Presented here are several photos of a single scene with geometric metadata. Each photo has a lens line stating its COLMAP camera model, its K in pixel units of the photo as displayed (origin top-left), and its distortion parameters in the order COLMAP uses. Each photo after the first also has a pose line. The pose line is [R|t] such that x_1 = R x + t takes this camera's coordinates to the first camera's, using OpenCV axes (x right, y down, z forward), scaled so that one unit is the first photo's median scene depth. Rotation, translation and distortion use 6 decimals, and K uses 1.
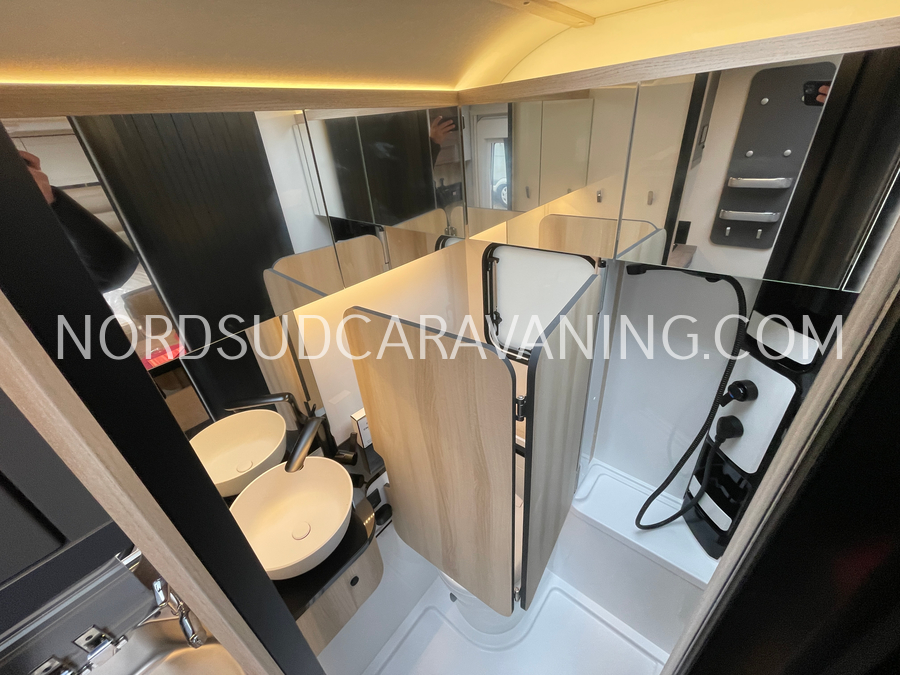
lens RADIAL K [[361.4, 0, 449.4], [0, 361.4, 330.9], [0, 0, 1]] dist [-0.000402, 0.000026]
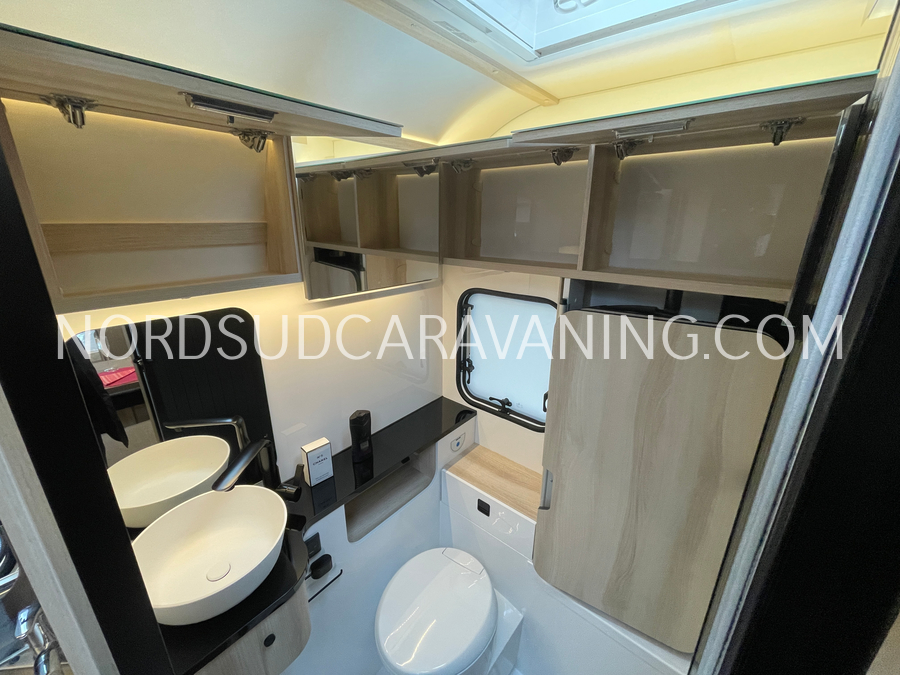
lens RADIAL K [[360.7, 0, 449.2], [0, 360.7, 333.1], [0, 0, 1]] dist [-0.002406, -0.000053]
pose [[0.996636, 0.079565, 0.019625, 0.062515], [-0.073838, 0.975739, -0.206112, 0.107420], [-0.035548, 0.203970, 0.978332, 0.016534]]
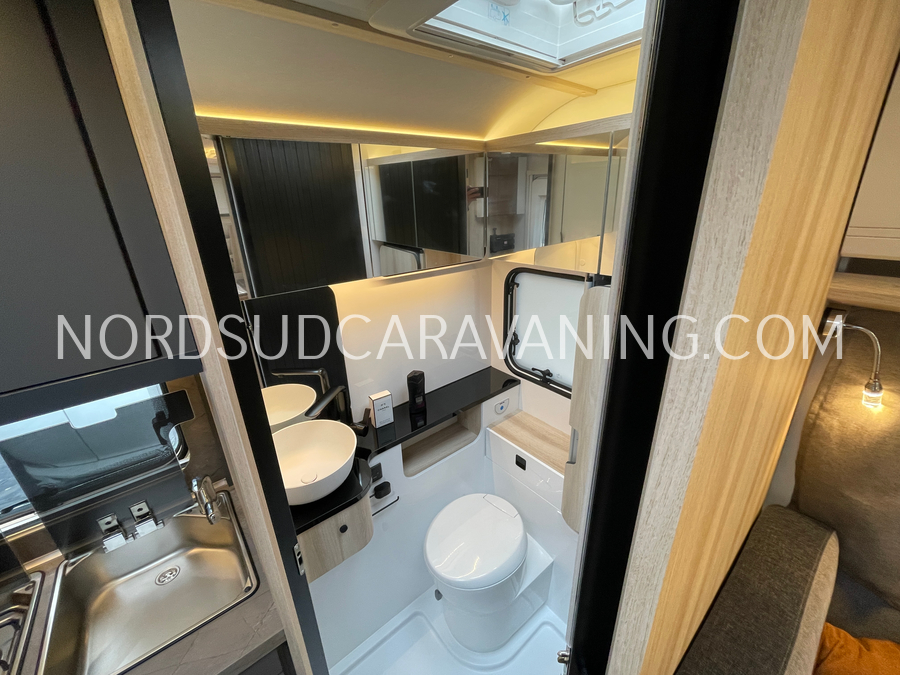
lens RADIAL K [[363.1, 0, 451.0], [0, 363.1, 333.0], [0, 0, 1]] dist [-0.002867, -0.000770]
pose [[0.981167, 0.106649, -0.161048, 0.146530], [-0.129496, 0.981823, -0.138757, 0.156237], [0.143323, 0.156999, 0.977144, -0.130533]]
